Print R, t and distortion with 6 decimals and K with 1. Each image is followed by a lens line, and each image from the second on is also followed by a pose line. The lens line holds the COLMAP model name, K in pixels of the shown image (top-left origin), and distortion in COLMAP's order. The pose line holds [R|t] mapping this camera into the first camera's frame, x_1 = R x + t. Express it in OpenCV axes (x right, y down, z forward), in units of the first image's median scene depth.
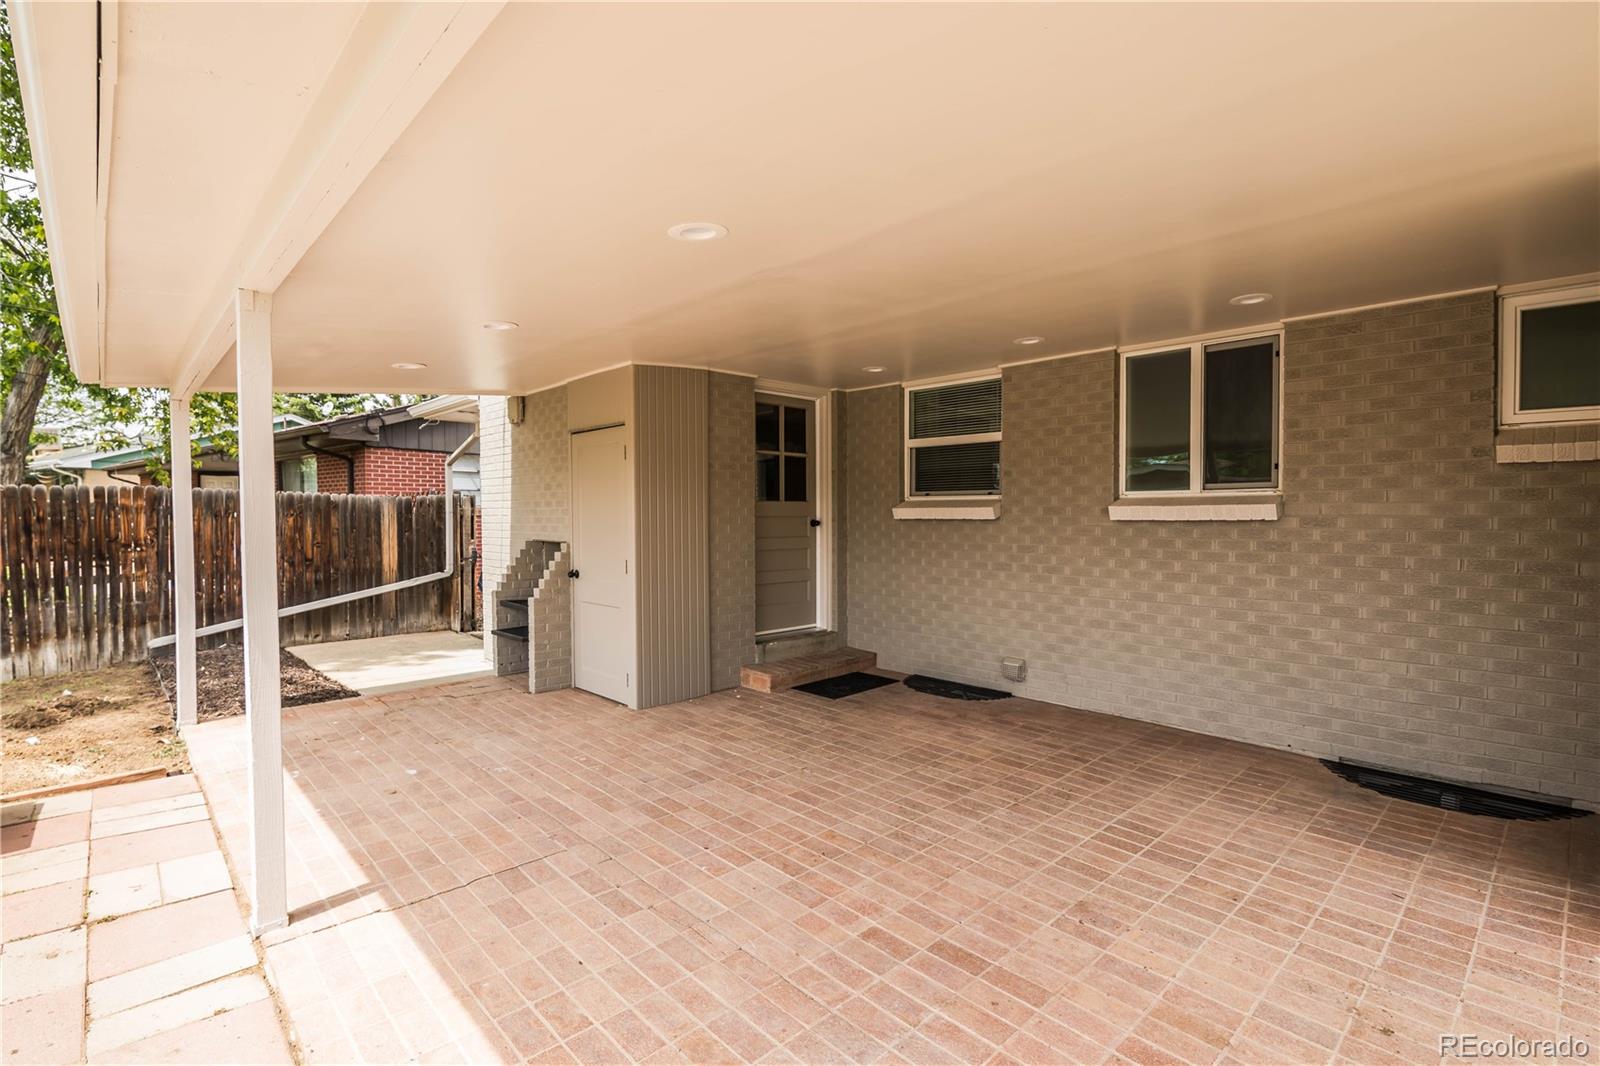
lens RADIAL K [[737.1, 0, 834.5], [0, 737.1, 530.0], [0, 0, 1]] dist [0.001118, -0.006403]
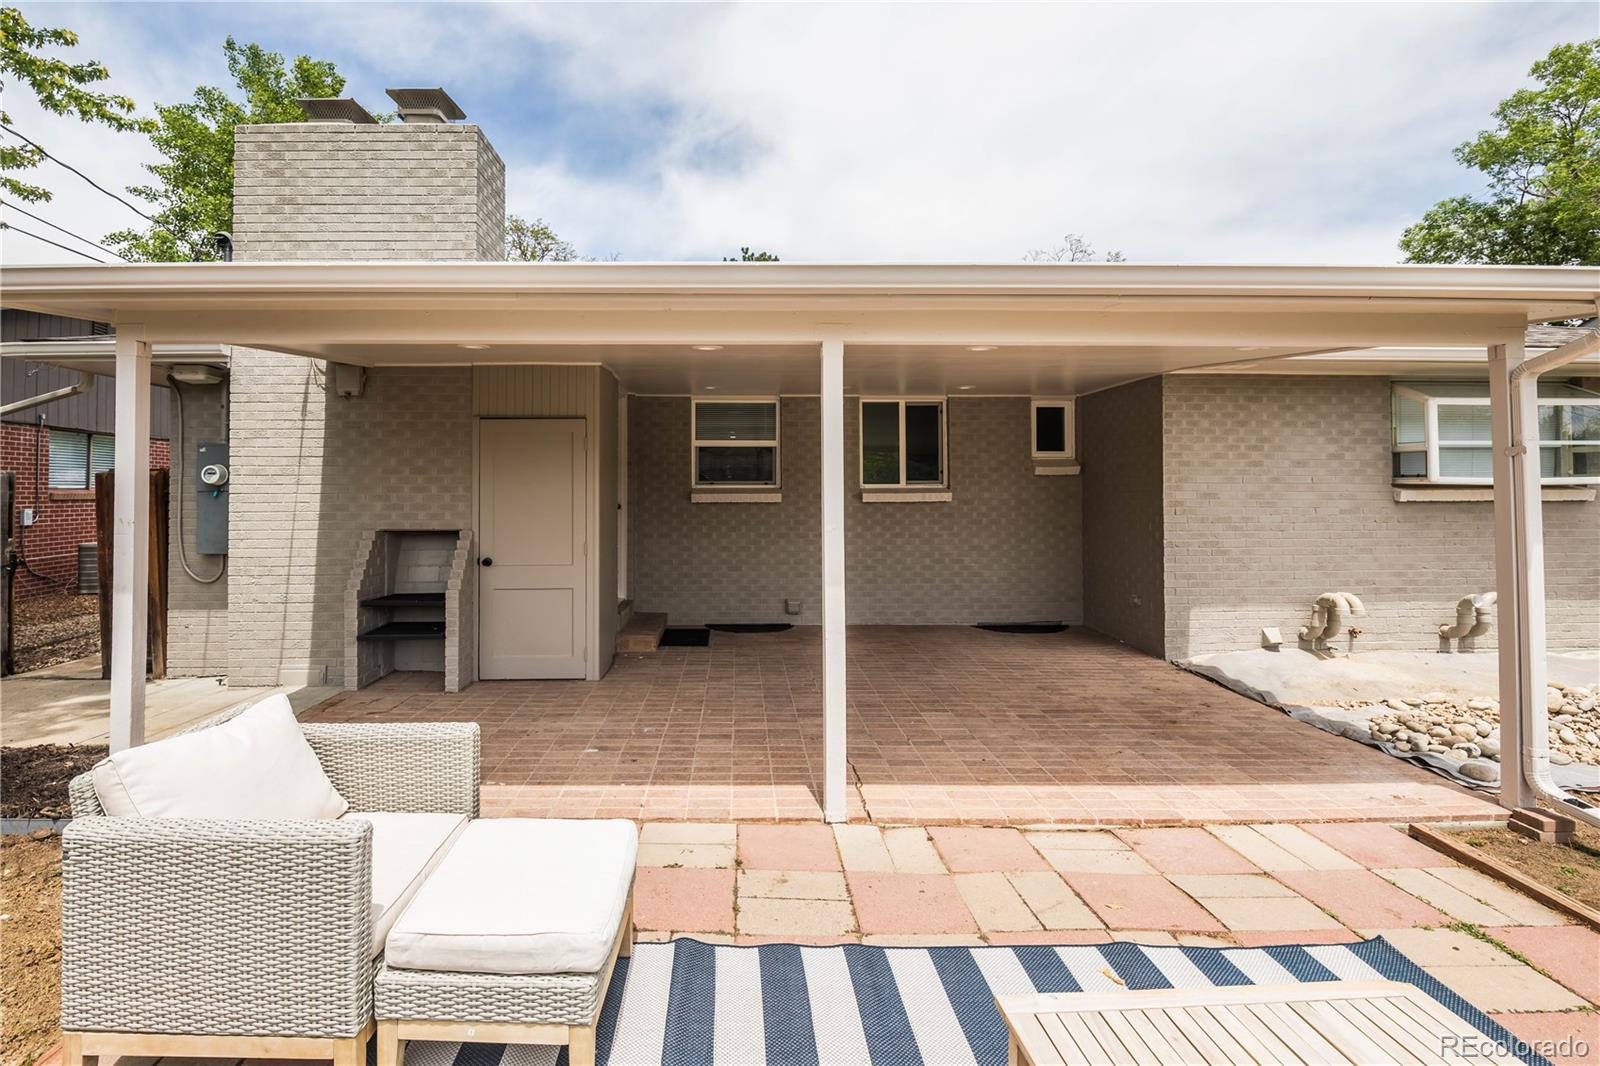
lens RADIAL K [[682.3, 0, 797.7], [0, 682.3, 476.6], [0, 0, 1]] dist [0.000840, -0.007028]
pose [[0.681814, 0.018395, 0.731294, -0.917450], [0.017874, 0.998966, -0.041793, -0.010022], [-0.731307, 0.041566, 0.680781, 0.099170]]
